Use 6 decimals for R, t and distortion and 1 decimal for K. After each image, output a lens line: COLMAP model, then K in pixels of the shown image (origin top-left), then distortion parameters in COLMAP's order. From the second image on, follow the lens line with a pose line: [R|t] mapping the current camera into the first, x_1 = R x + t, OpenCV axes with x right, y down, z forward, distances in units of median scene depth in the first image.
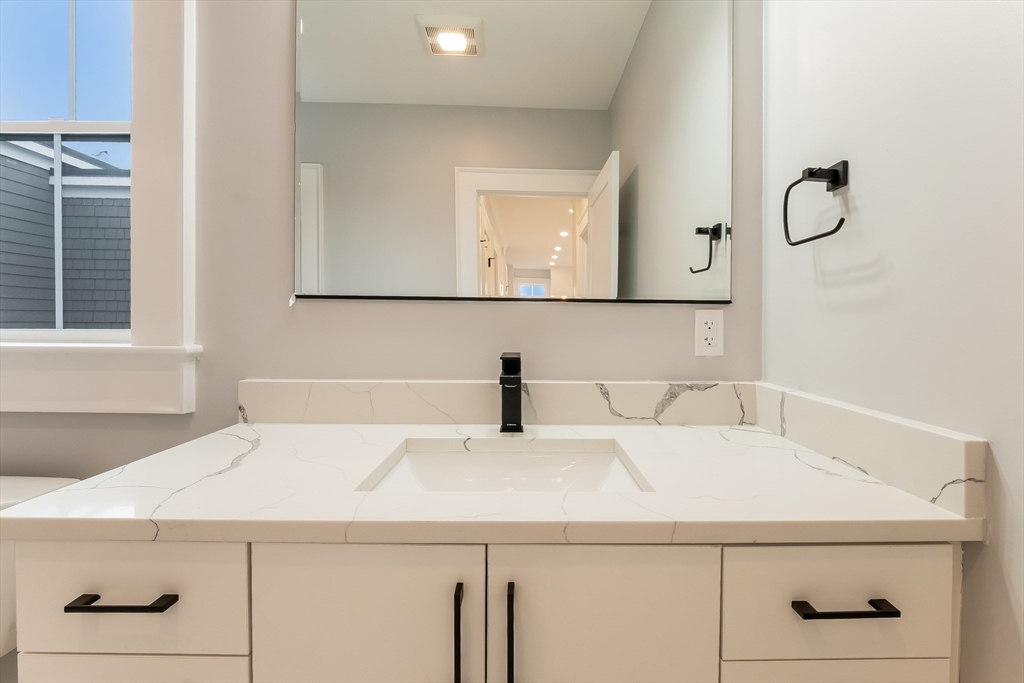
lens RADIAL K [[478.9, 0, 530.0], [0, 478.9, 322.3], [0, 0, 1]] dist [-0.015036, -0.000155]
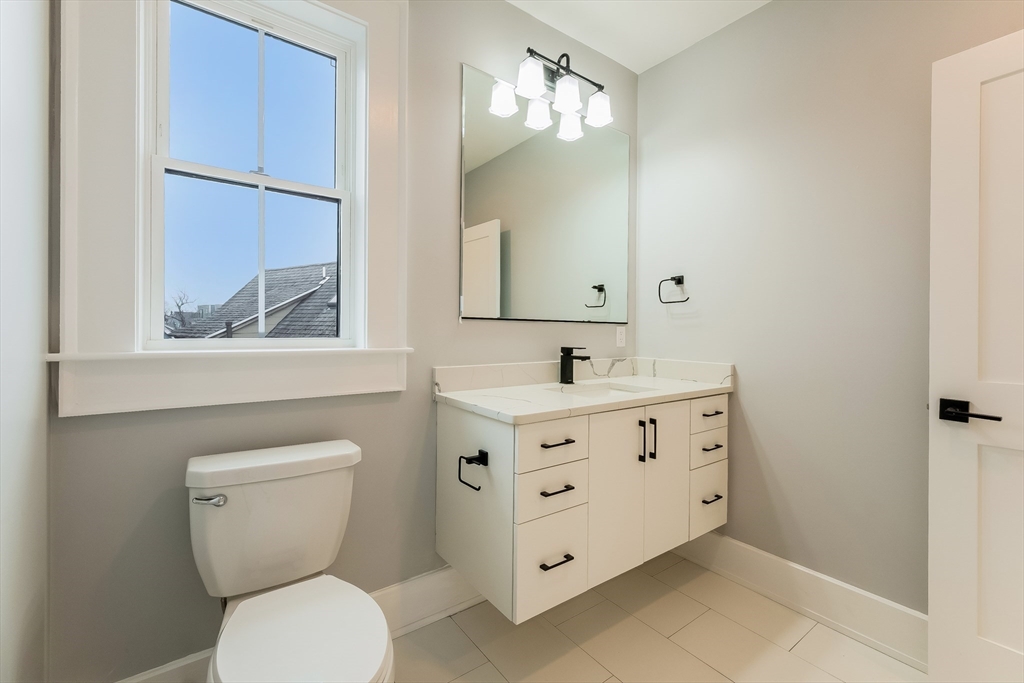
lens RADIAL K [[440.0, 0, 515.2], [0, 440.0, 334.3], [0, 0, 1]] dist [0.003677, 0.000516]
pose [[0.809841, -0.005828, 0.586621, -1.308255], [0.002679, 0.999977, 0.006235, -0.004426], [-0.586644, -0.003478, 0.809838, -0.421984]]
